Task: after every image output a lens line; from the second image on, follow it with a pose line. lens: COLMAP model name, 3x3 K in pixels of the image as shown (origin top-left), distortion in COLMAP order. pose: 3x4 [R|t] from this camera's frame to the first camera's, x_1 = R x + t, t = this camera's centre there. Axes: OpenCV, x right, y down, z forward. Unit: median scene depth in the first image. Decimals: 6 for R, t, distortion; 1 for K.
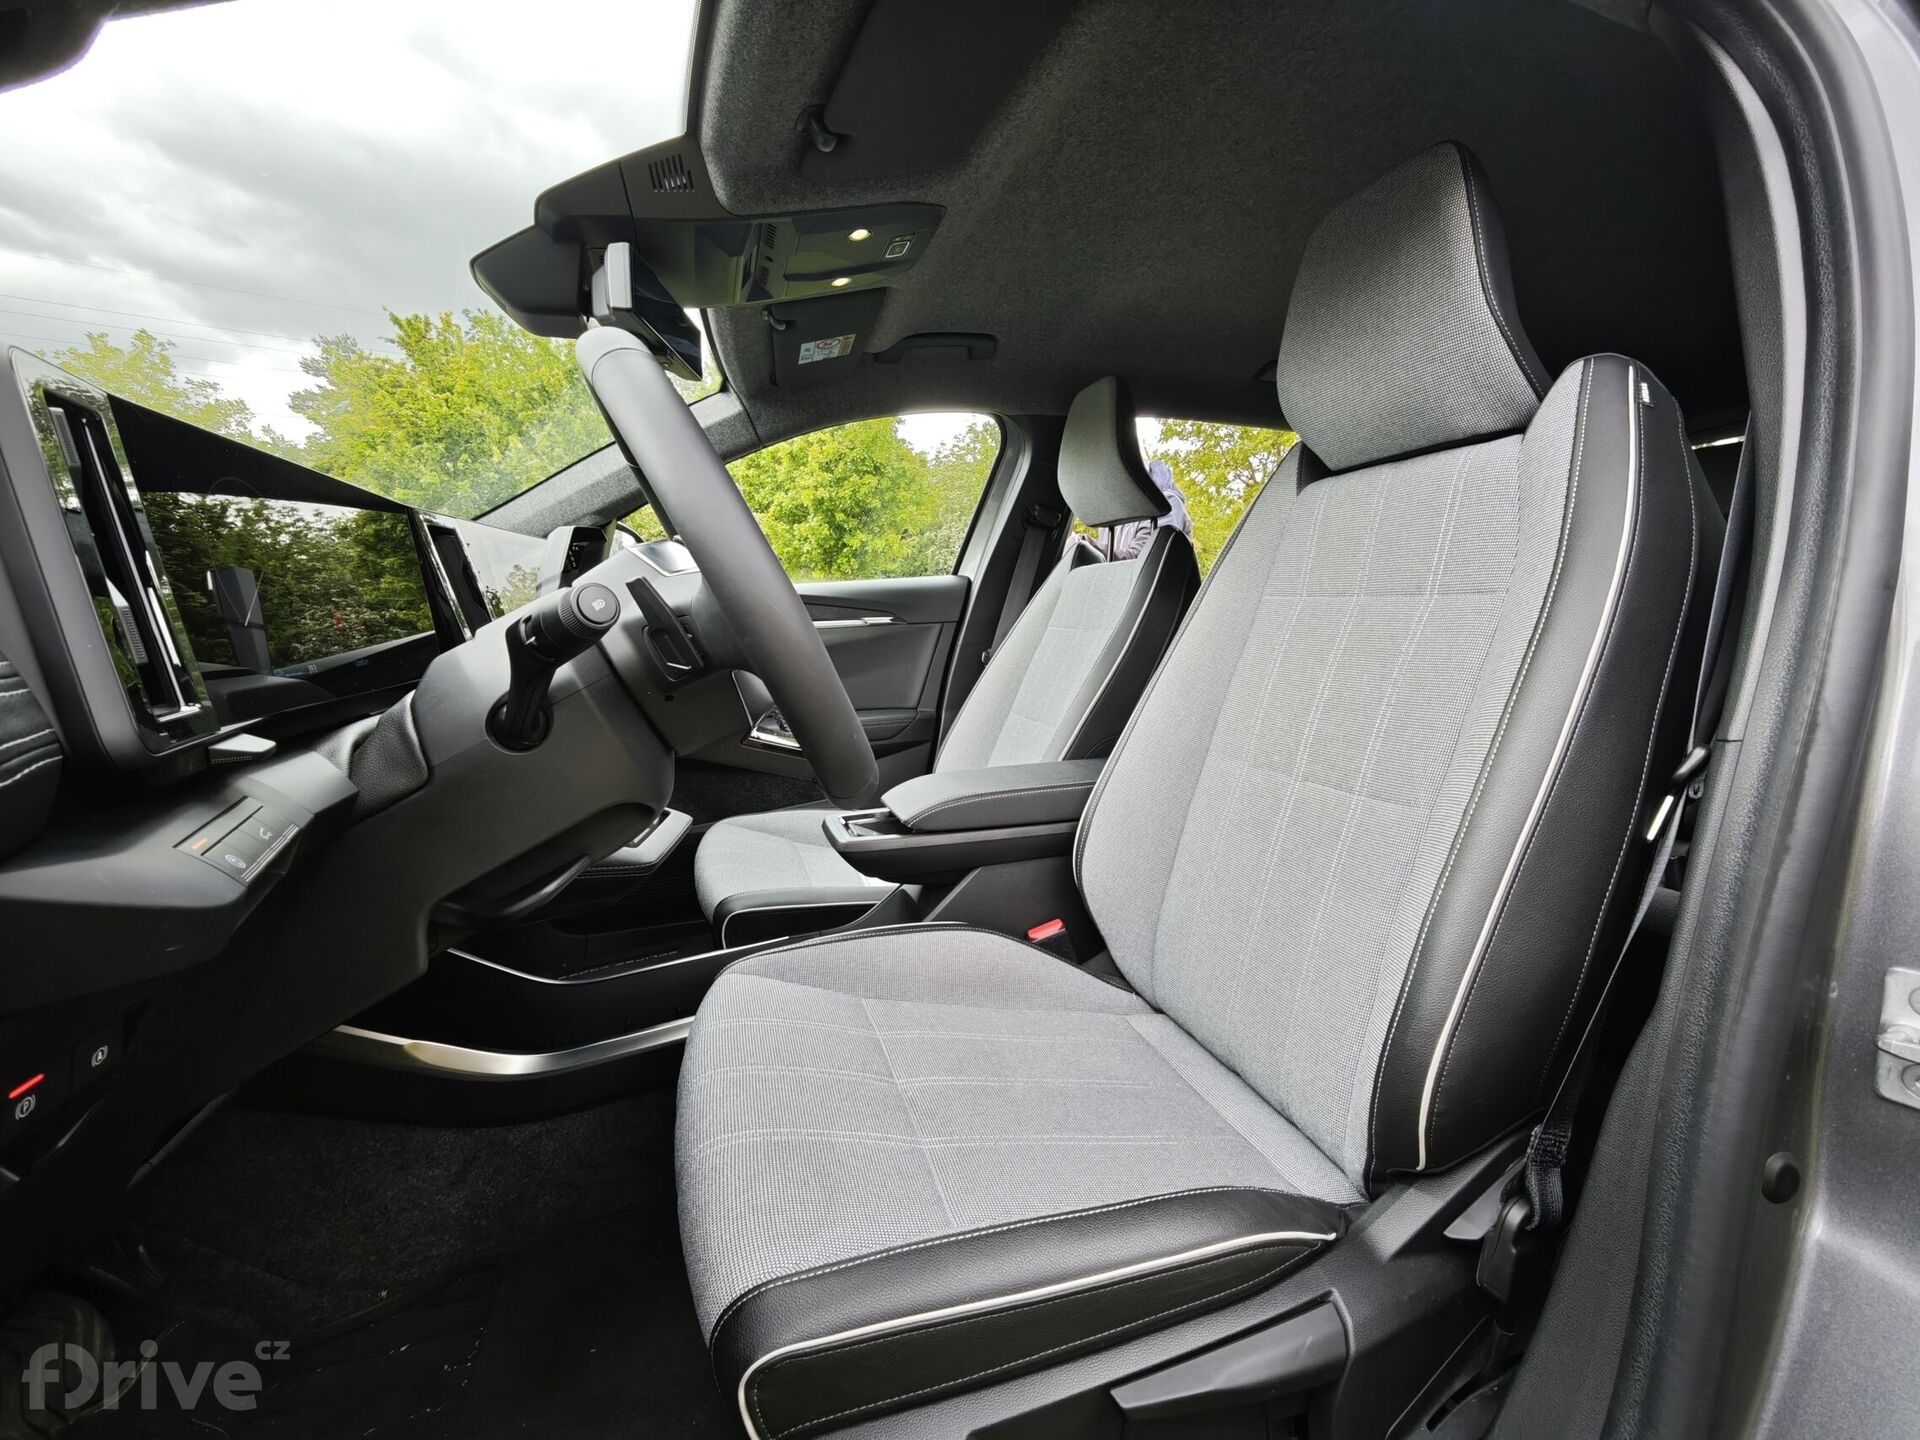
lens RADIAL K [[782.9, 0, 953.1], [0, 782.9, 717.3], [0, 0, 1]] dist [-0.000460, 0.000005]
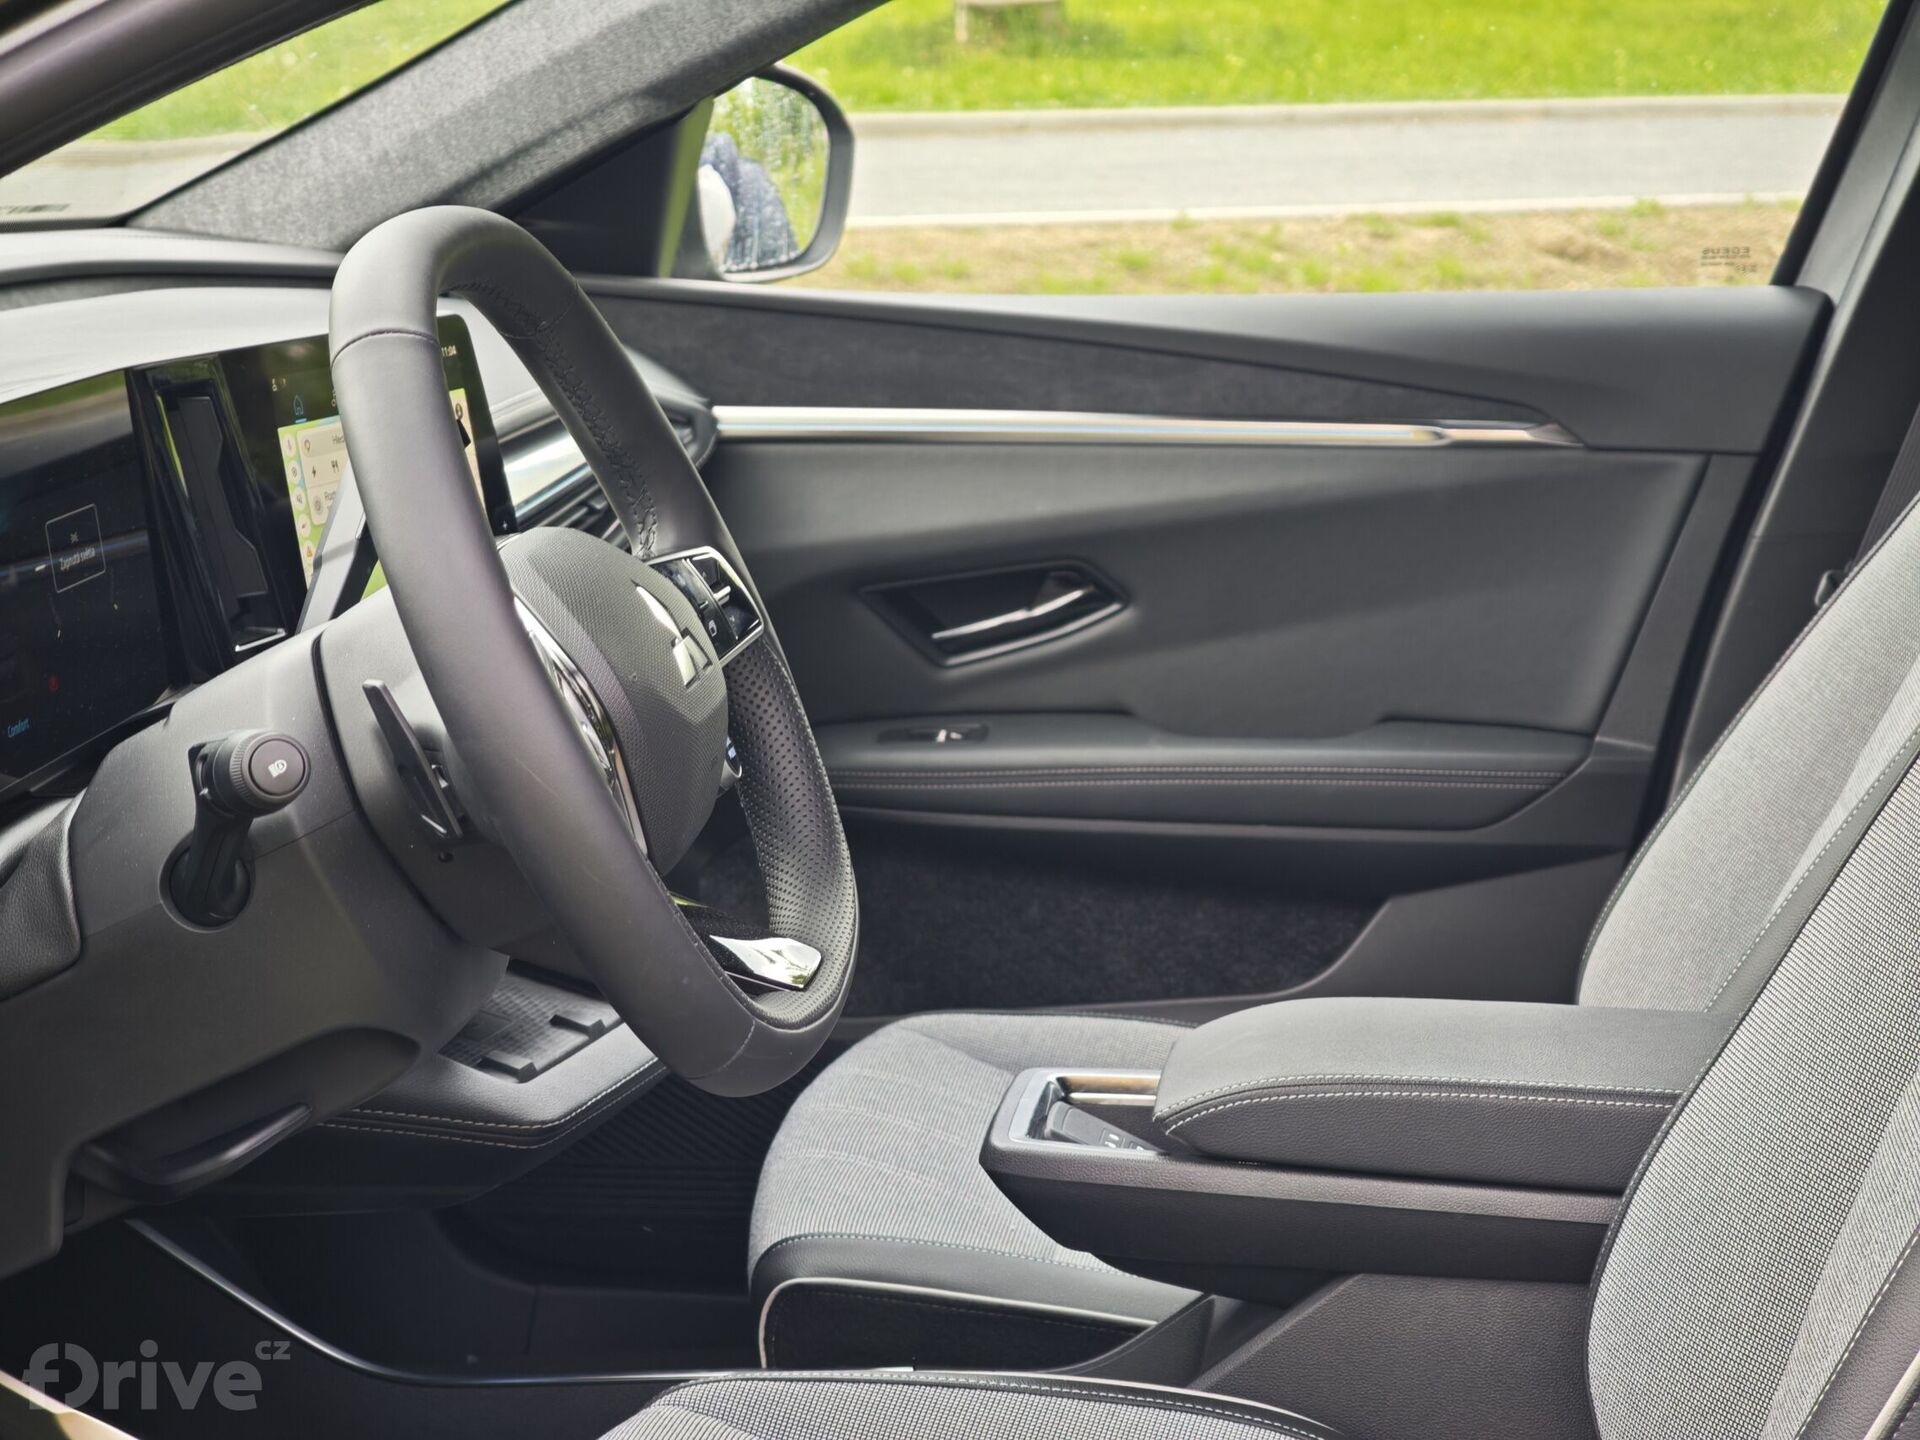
lens RADIAL K [[3927.7, 0, 960.0], [0, 3927.7, 720.0], [0, 0, 1]] dist [0.015826, 0.019542]
pose [[0.900545, 0.119985, -0.417878, 0.631187], [-0.090719, 0.991866, 0.089290, -0.225257], [0.425193, -0.042501, 0.904104, -0.774673]]
